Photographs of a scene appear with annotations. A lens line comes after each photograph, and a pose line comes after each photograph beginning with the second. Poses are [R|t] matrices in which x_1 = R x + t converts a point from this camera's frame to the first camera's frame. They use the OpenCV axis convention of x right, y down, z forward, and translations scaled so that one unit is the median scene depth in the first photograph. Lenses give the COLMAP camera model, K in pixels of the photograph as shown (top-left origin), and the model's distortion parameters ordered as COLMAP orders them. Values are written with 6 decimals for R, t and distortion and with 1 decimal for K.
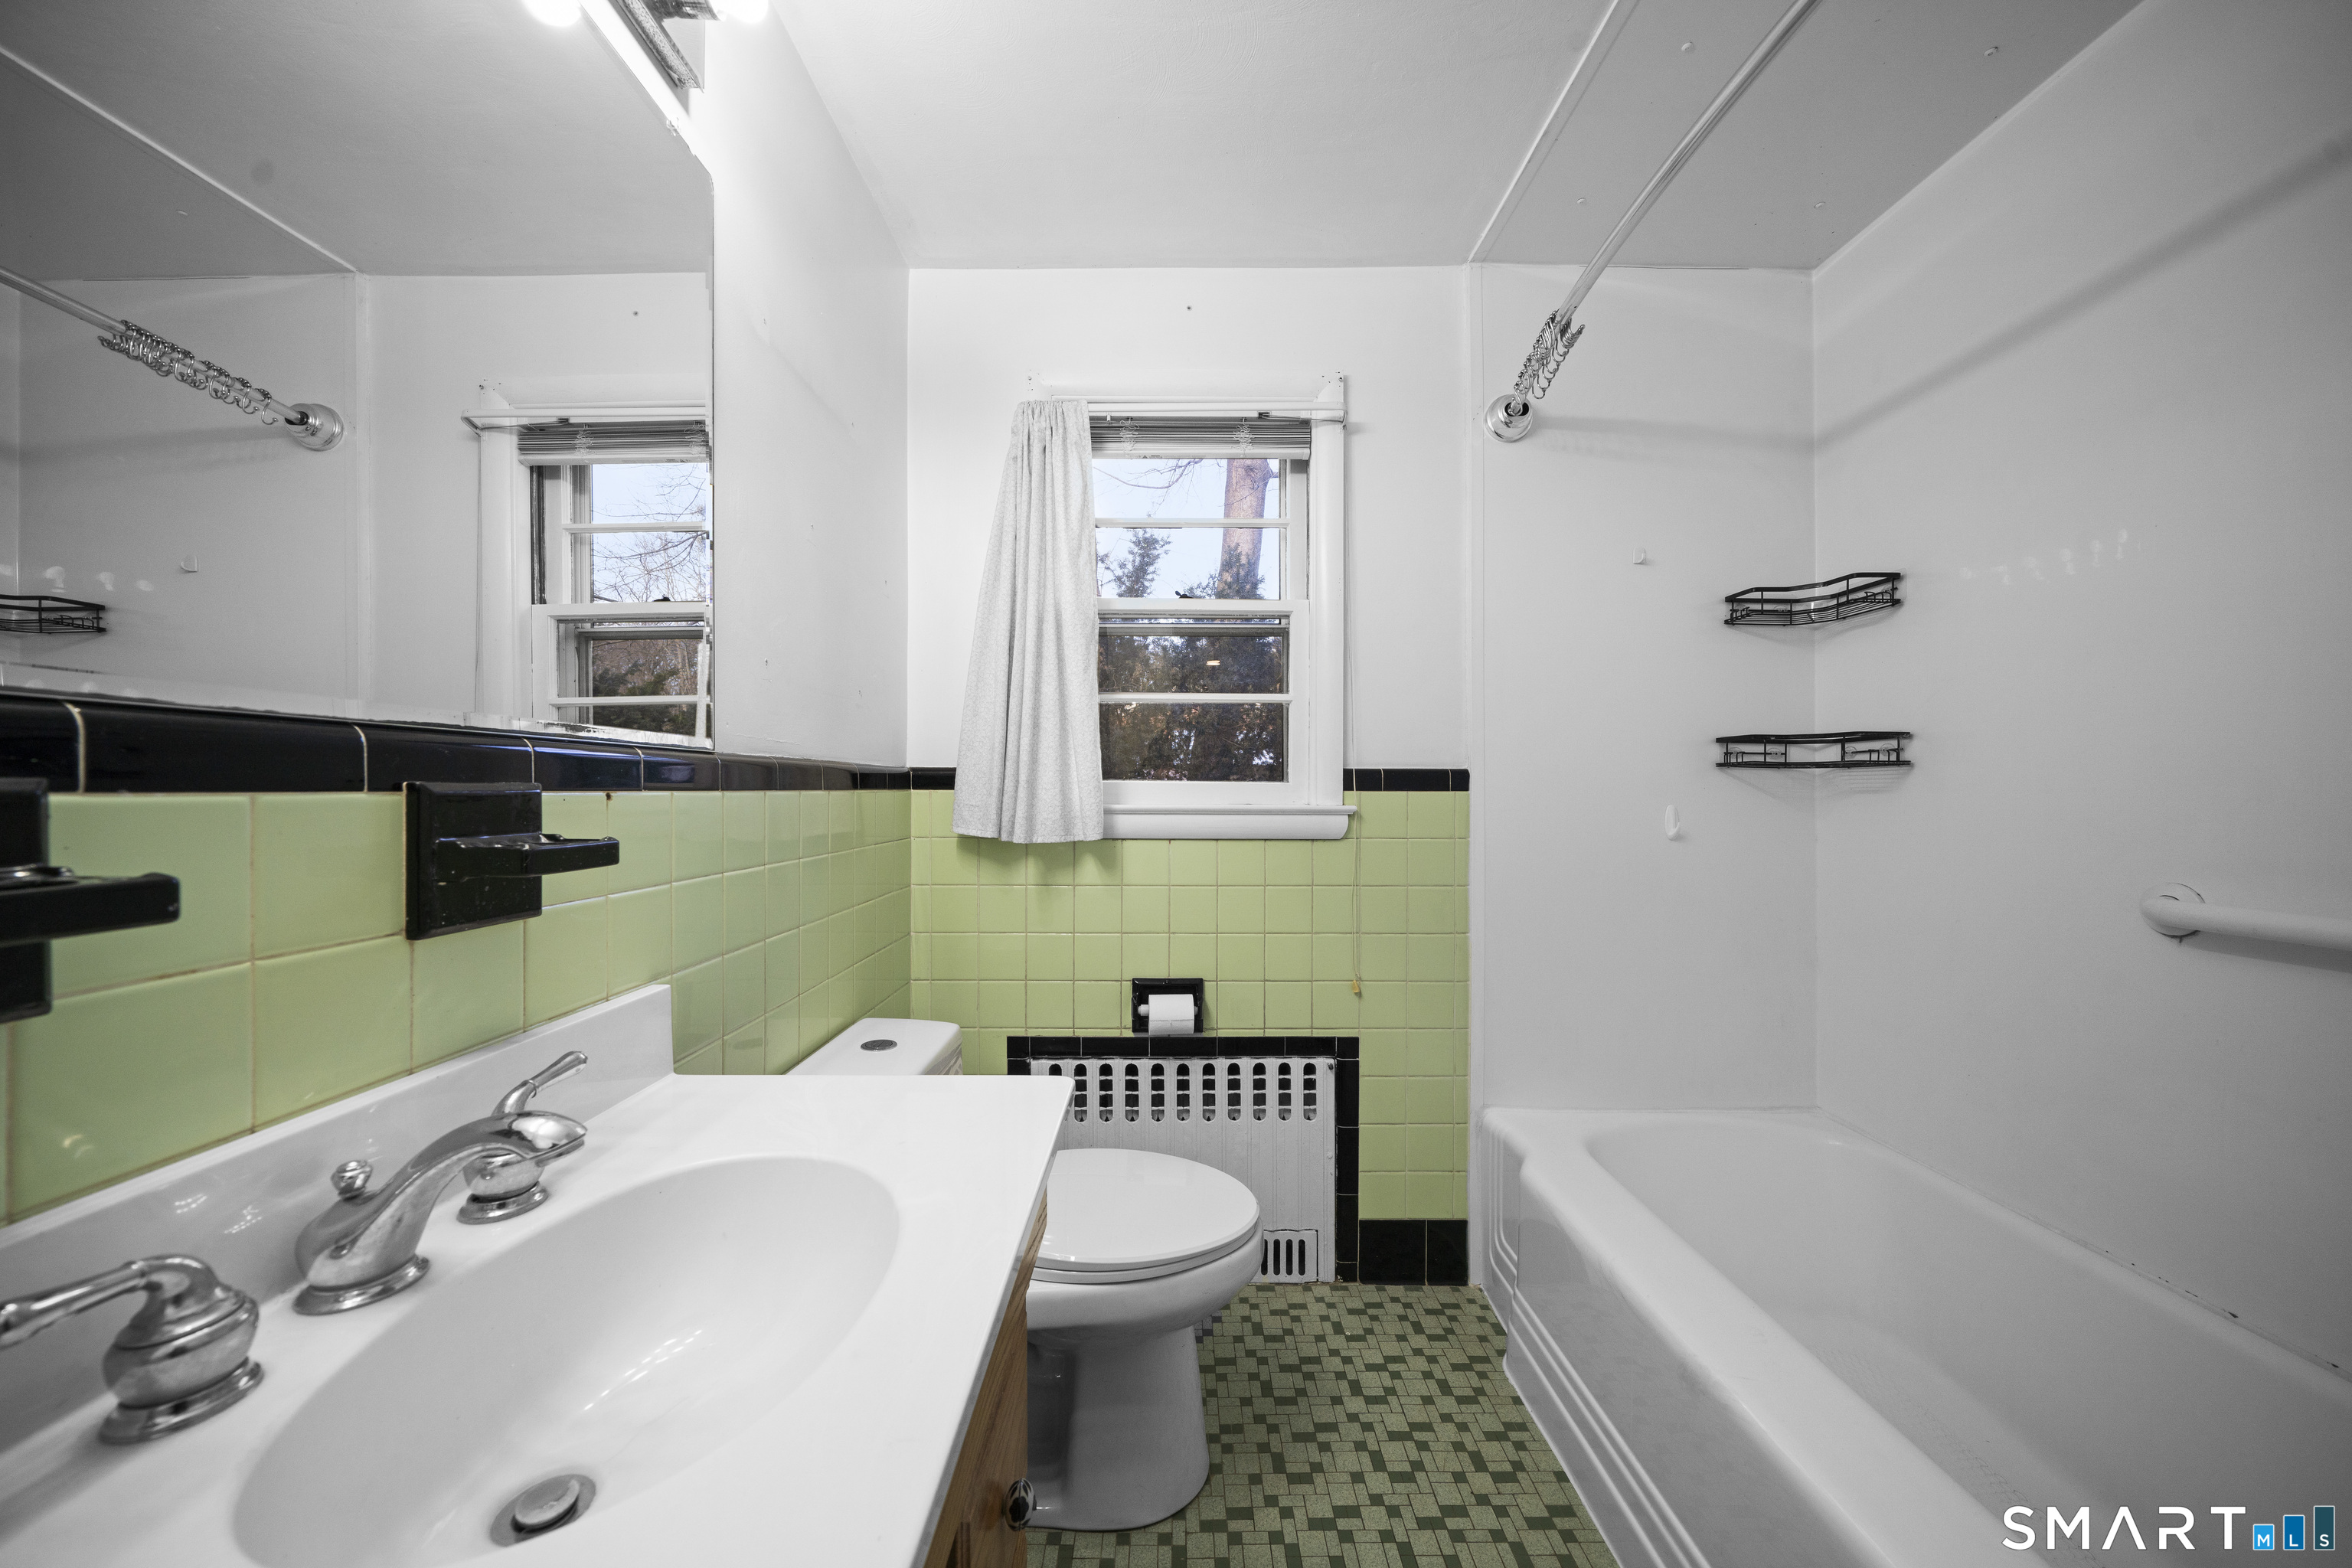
lens RADIAL K [[810.4, 0, 1197.5], [0, 810.4, 785.9], [0, 0, 1]] dist [-0.005973, 0.000157]
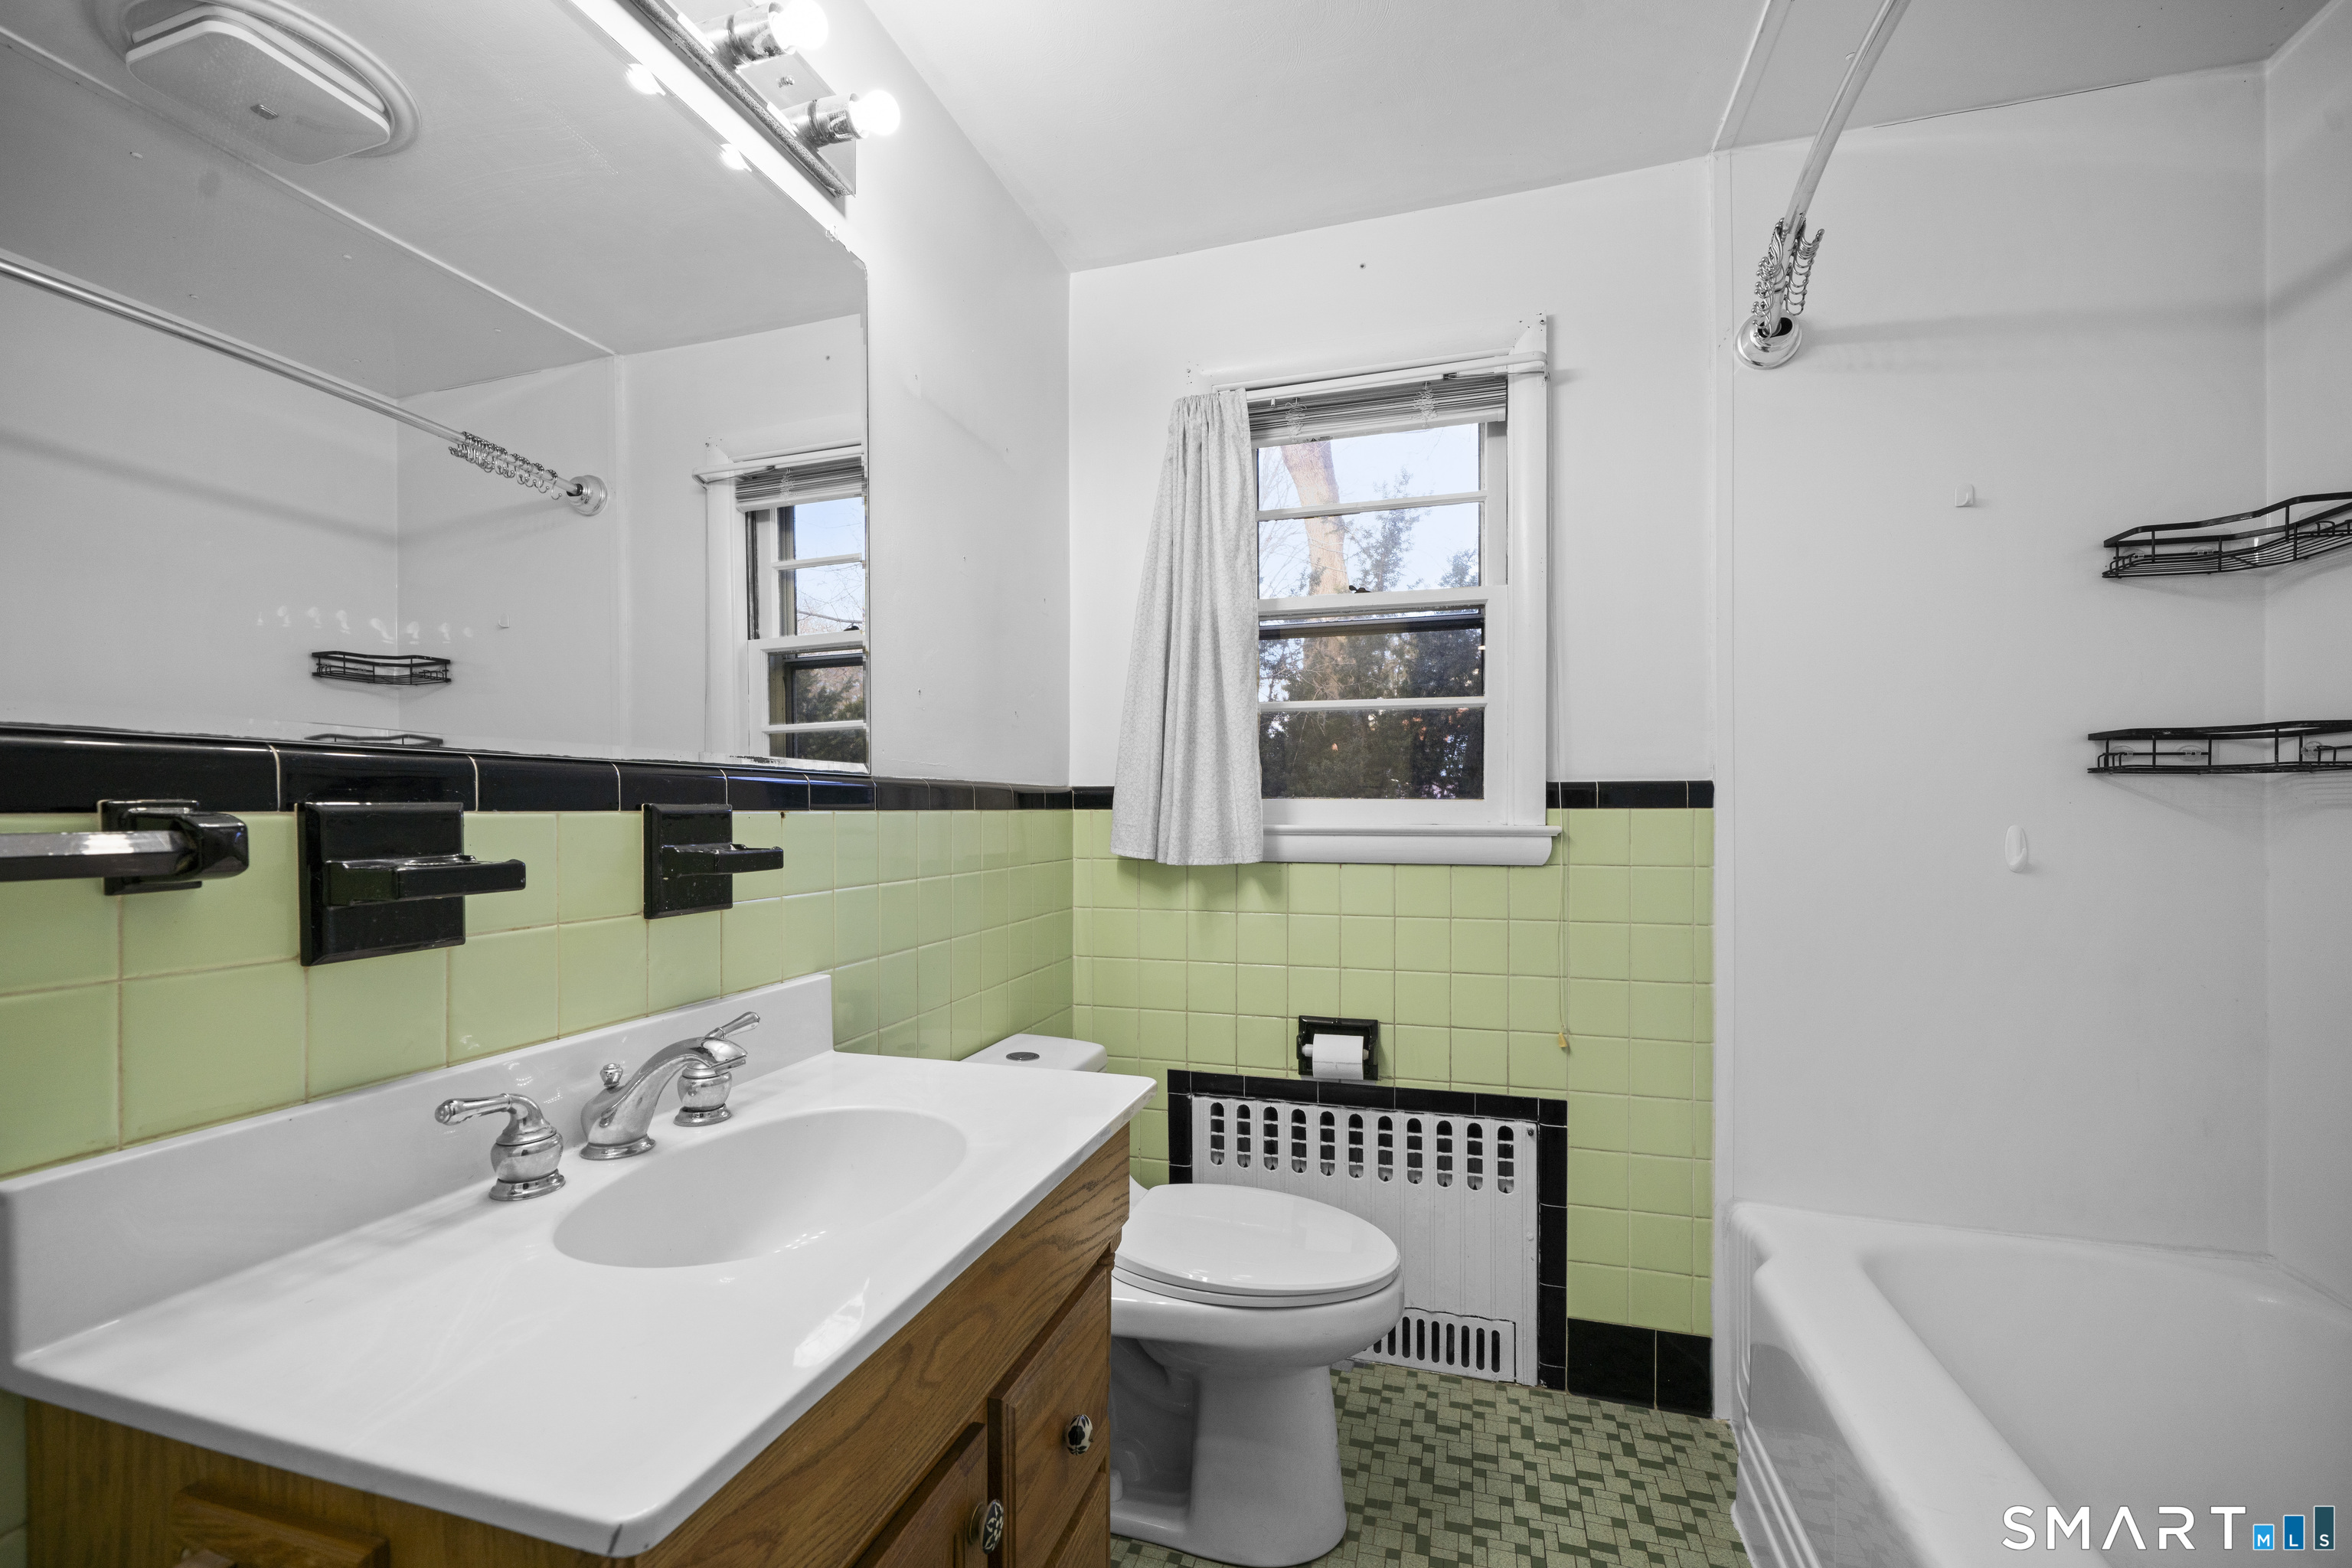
lens RADIAL K [[964.0, 0, 1161.0], [0, 964.0, 803.8], [0, 0, 1]] dist [0.001877, -0.001311]
pose [[0.956412, -0.006446, -0.291949, 0.092555], [0.005996, 0.999979, -0.002435, 0.001227], [0.291959, 0.000578, 0.956431, -0.085239]]
